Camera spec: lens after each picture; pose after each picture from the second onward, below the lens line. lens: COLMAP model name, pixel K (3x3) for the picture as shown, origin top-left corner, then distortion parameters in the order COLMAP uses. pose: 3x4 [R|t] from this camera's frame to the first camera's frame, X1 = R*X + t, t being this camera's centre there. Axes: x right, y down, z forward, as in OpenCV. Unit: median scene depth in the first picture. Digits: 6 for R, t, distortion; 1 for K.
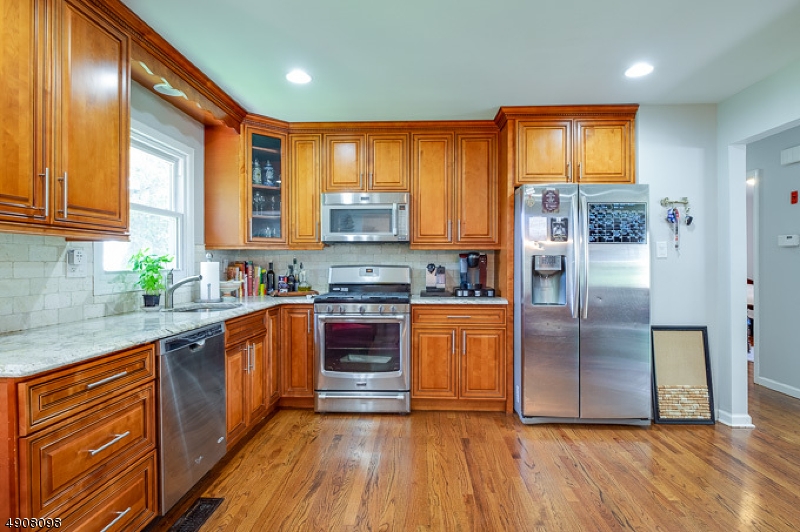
lens RADIAL K [[422.4, 0, 401.3], [0, 422.4, 263.8], [0, 0, 1]] dist [-0.004434, 0.000879]
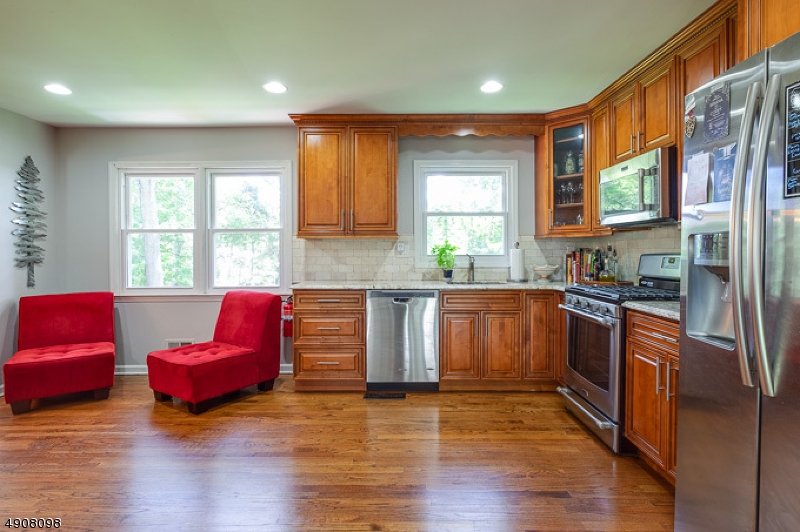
lens RADIAL K [[422.4, 0, 402.8], [0, 422.4, 253.1], [0, 0, 1]] dist [-0.004434, 0.000879]
pose [[0.043817, 0.004782, -0.999028, 0.747799], [-0.004777, 0.999978, 0.004577, 0.002584], [0.999028, 0.004572, 0.043839, 0.598149]]
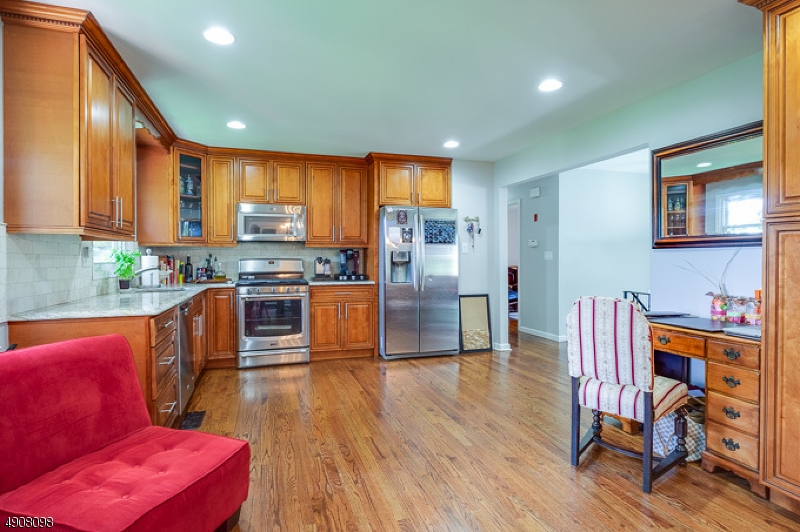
lens RADIAL K [[422.4, 0, 398.2], [0, 422.4, 262.3], [0, 0, 1]] dist [-0.004434, 0.000879]
pose [[0.936338, -0.005597, 0.351054, -0.197291], [0.002761, 0.999959, 0.008577, 0.005982], [-0.351088, -0.007062, 0.936316, -0.434918]]
